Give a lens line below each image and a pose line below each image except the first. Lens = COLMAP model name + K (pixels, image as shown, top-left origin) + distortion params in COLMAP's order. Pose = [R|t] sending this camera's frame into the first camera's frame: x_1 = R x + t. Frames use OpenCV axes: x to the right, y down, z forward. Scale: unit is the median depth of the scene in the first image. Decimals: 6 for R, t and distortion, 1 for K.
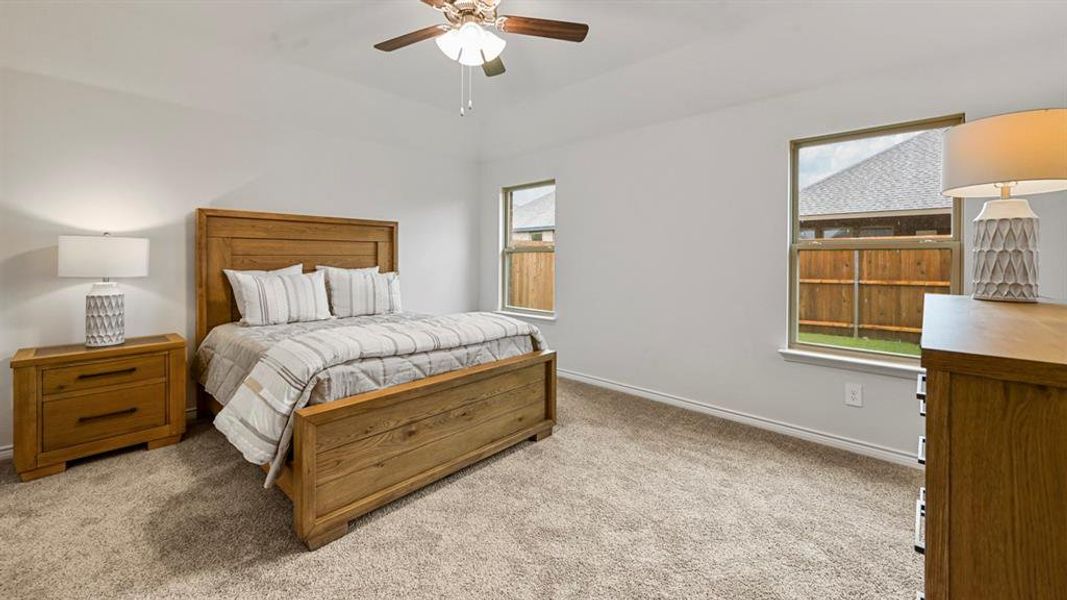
lens RADIAL K [[420.4, 0, 532.4], [0, 420.4, 245.7], [0, 0, 1]] dist [-0.000496, 0.000151]
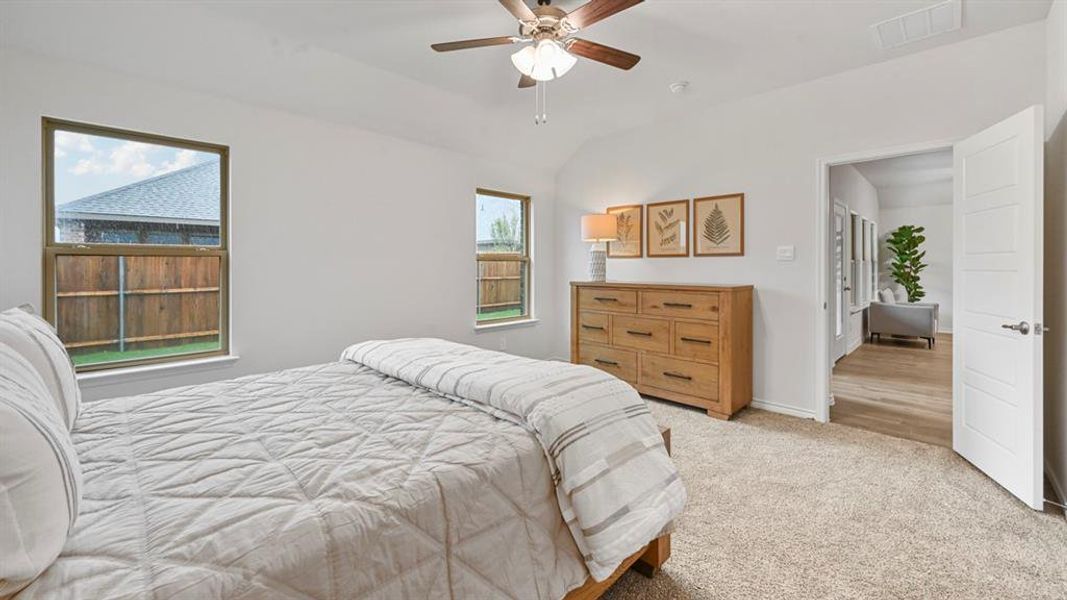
lens RADIAL K [[426.4, 0, 533.8], [0, 426.4, 267.3], [0, 0, 1]] dist [0.002139, 0.000223]
pose [[0.024172, -0.009427, 0.999663, -0.147374], [-0.025551, 0.999623, 0.010044, 0.002060], [-0.999381, -0.025785, 0.023922, 0.123294]]
